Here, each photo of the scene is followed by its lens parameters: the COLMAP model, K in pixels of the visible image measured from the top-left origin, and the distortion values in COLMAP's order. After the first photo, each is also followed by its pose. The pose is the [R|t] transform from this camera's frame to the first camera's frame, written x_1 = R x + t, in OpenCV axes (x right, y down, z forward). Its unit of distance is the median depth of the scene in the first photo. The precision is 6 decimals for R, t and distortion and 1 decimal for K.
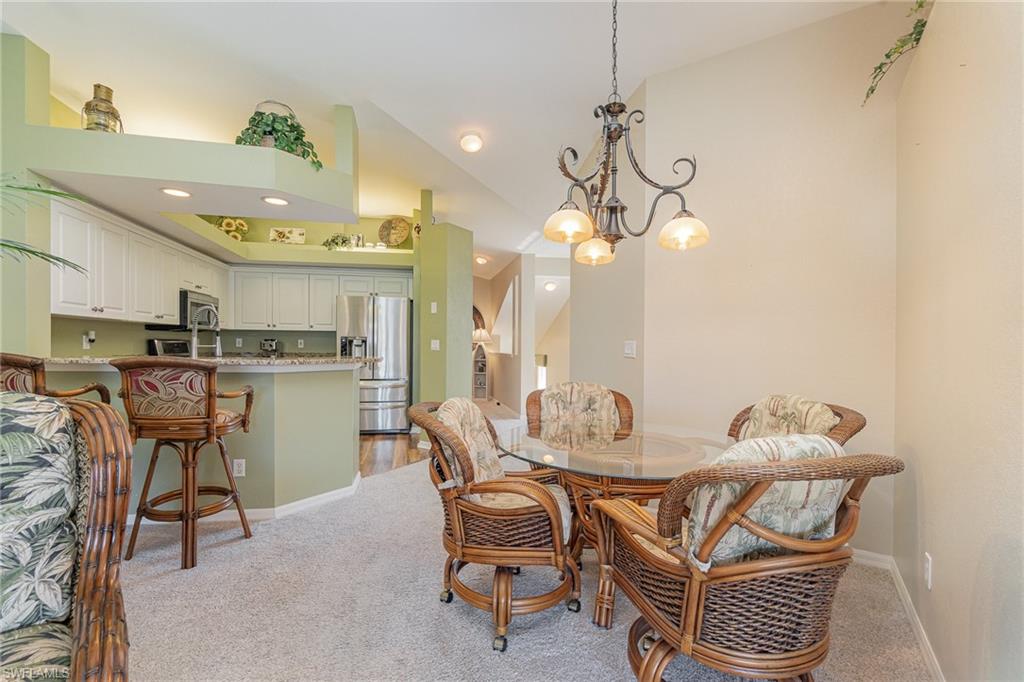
lens RADIAL K [[452.3, 0, 504.7], [0, 452.3, 353.8], [0, 0, 1]] dist [-0.003572, -0.000432]
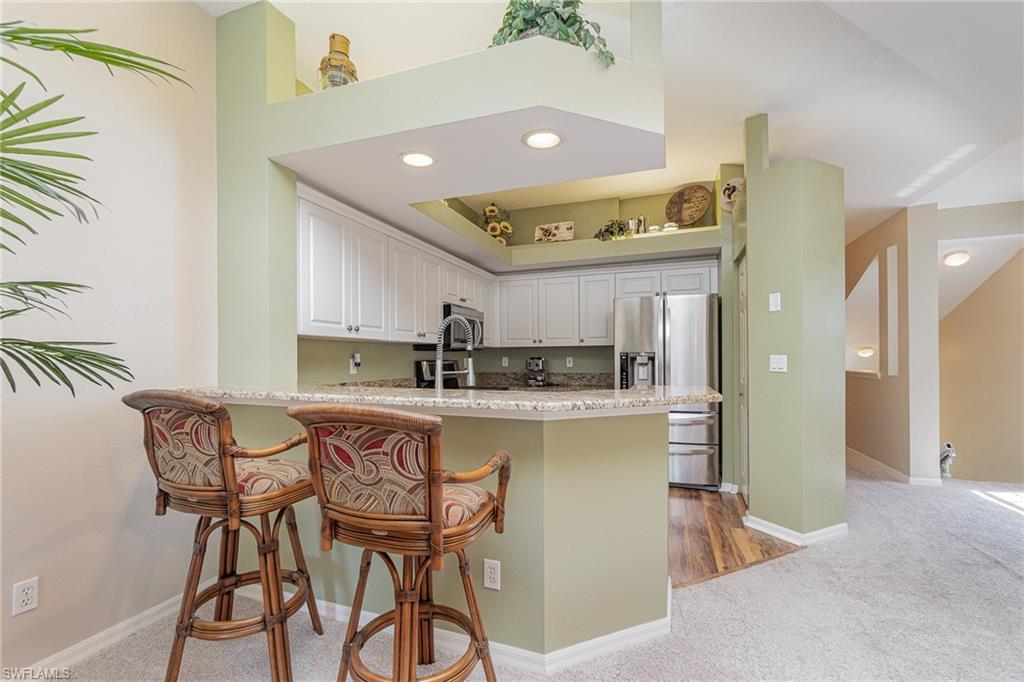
lens RADIAL K [[460.4, 0, 505.7], [0, 460.4, 358.9], [0, 0, 1]] dist [0.000185, -0.000031]
pose [[0.854815, -0.016045, -0.518685, -0.196391], [0.006367, 0.999771, -0.020435, -0.020134], [0.518894, 0.014166, 0.854721, 0.378955]]
